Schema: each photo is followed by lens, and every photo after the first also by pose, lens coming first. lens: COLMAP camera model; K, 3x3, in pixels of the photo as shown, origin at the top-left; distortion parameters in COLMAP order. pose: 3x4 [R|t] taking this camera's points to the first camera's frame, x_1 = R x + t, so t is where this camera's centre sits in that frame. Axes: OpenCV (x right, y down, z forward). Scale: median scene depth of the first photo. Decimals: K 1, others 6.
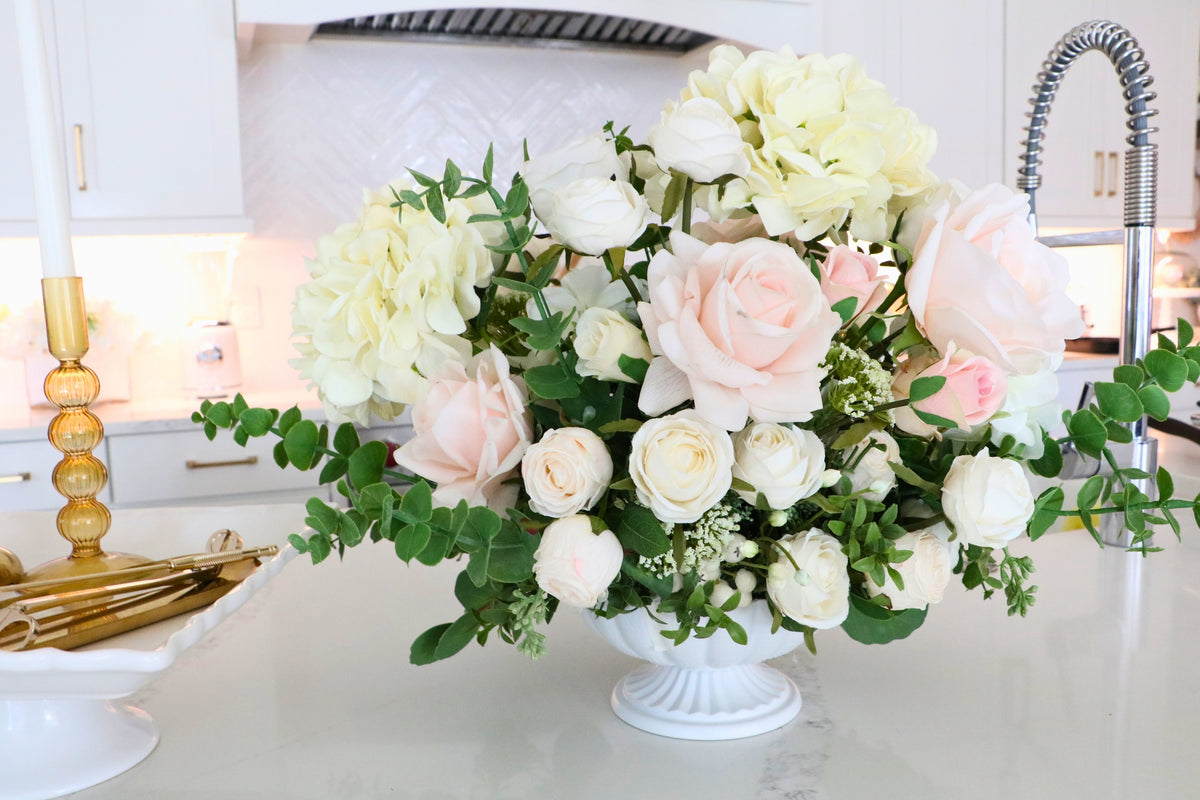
lens RADIAL K [[1072.2, 0, 614.2], [0, 1072.2, 411.7], [0, 0, 1]] dist [-0.126673, 0.091987]
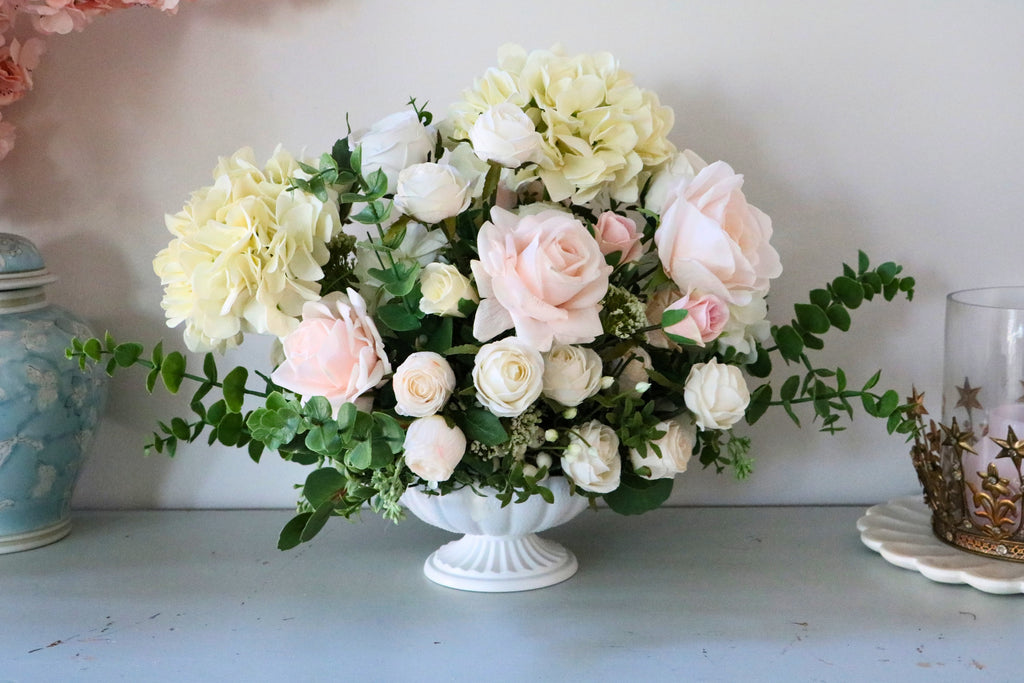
lens RADIAL K [[1469.7, 0, 509.0], [0, 1469.7, 354.3], [0, 0, 1]] dist [0.053875, 0.000000]
pose [[0.978441, -0.030755, 0.204225, -0.303719], [0.024497, 0.999152, 0.033099, -0.039841], [-0.205070, -0.027383, 0.978364, -0.826259]]
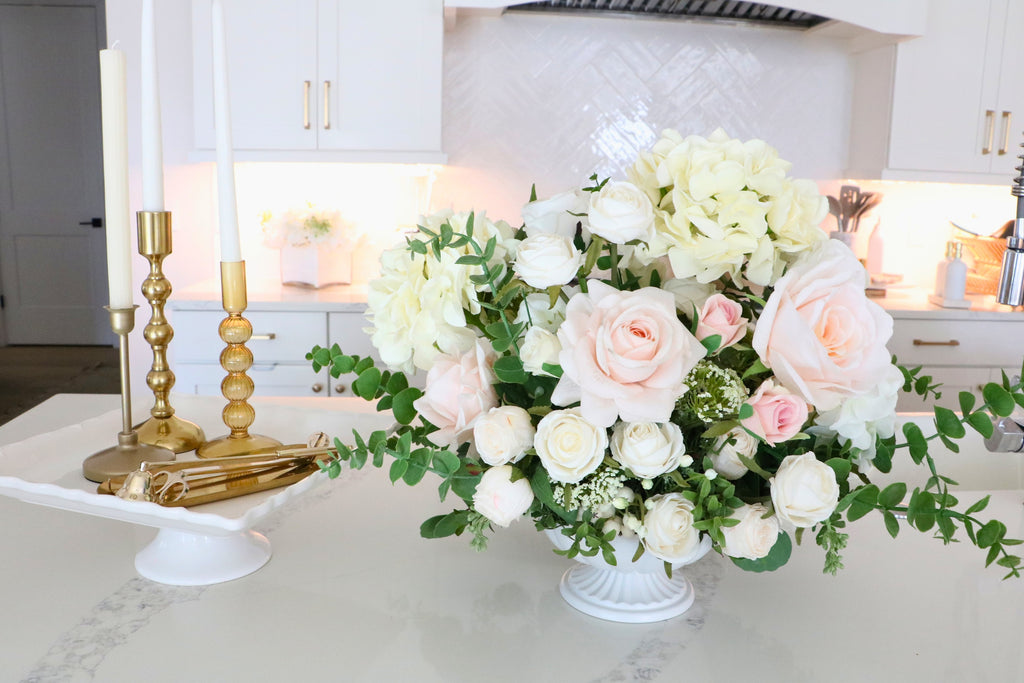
lens RADIAL K [[876.7, 0, 526.7], [0, 876.7, 345.3], [0, 0, 1]] dist [-0.142127, 0.072658]
pose [[0.960641, 0.100107, -0.259127, 0.277259], [-0.084121, 0.993845, 0.072088, -0.152793], [0.264748, -0.047453, 0.963149, -0.158086]]
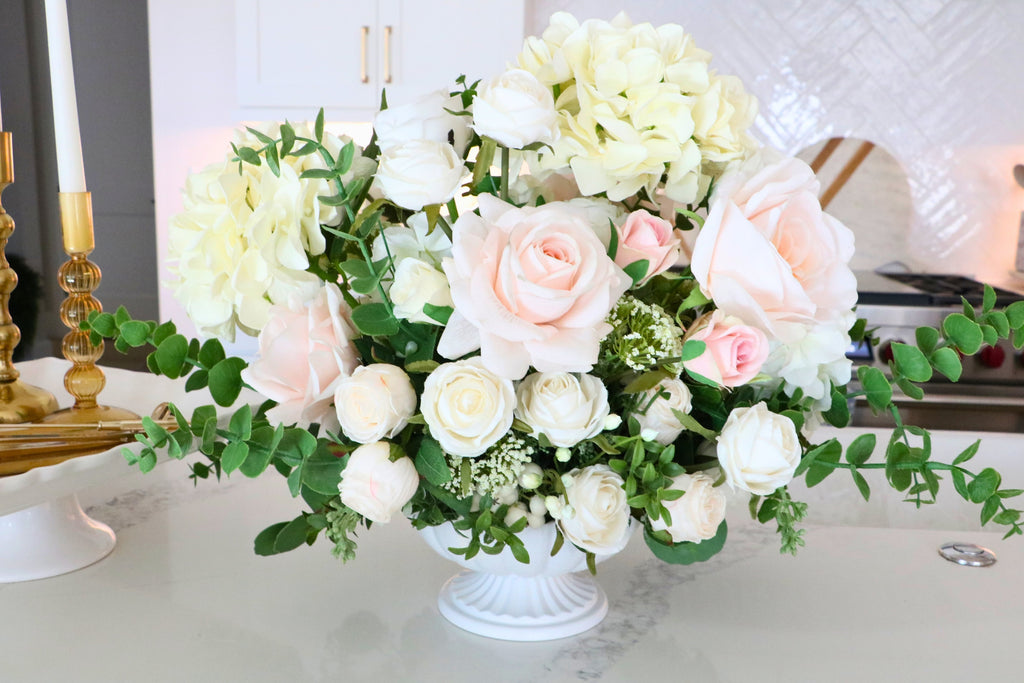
lens RADIAL K [[1033.5, 0, 517.7], [0, 1033.5, 346.5], [0, 0, 1]] dist [-0.085362, 0.000000]
pose [[0.996647, 0.058151, -0.057555, 0.158285], [-0.055028, 0.997000, 0.054435, -0.068051], [0.060548, -0.051085, 0.996857, -0.075505]]
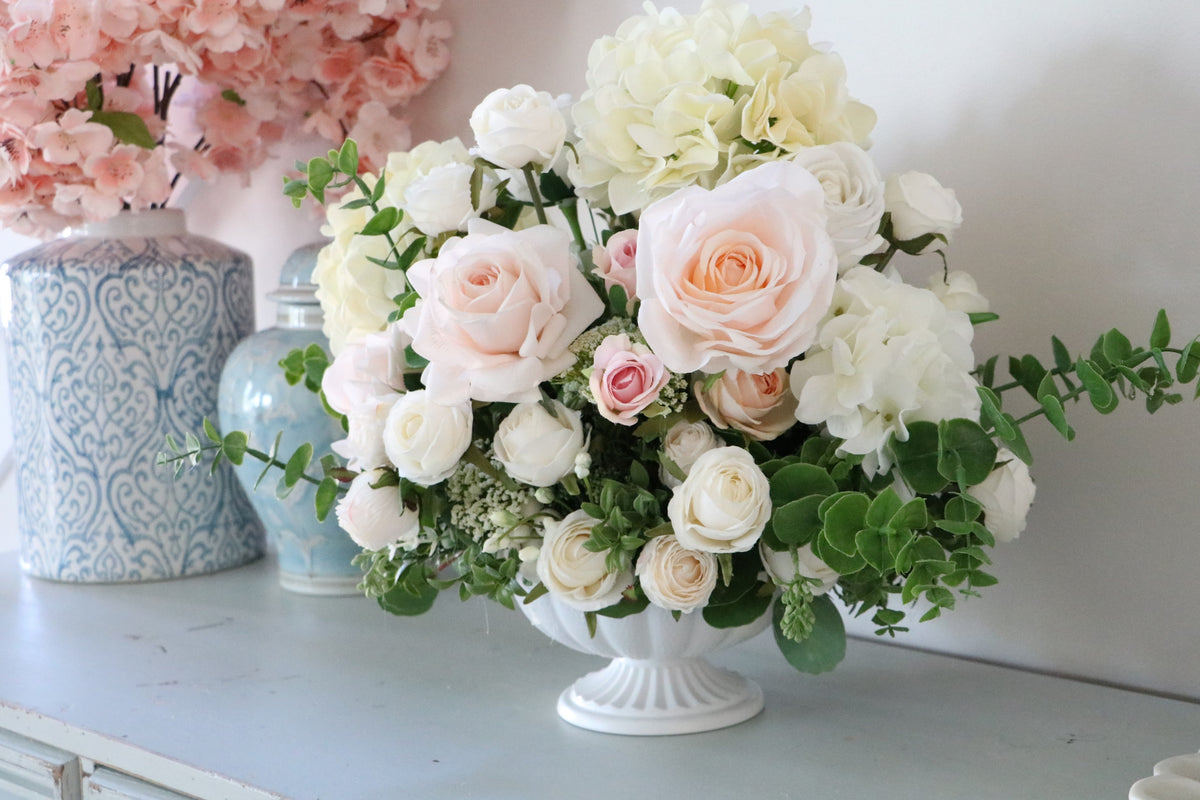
lens RADIAL K [[1967.9, 0, 605.7], [0, 1967.9, 388.9], [0, 0, 1]] dist [0.078638, 0.000000]
pose [[0.862272, 0.043551, -0.504570, 1.062820], [-0.038418, 0.999050, 0.020577, -0.033383], [0.504987, 0.001641, 0.863126, -0.614025]]
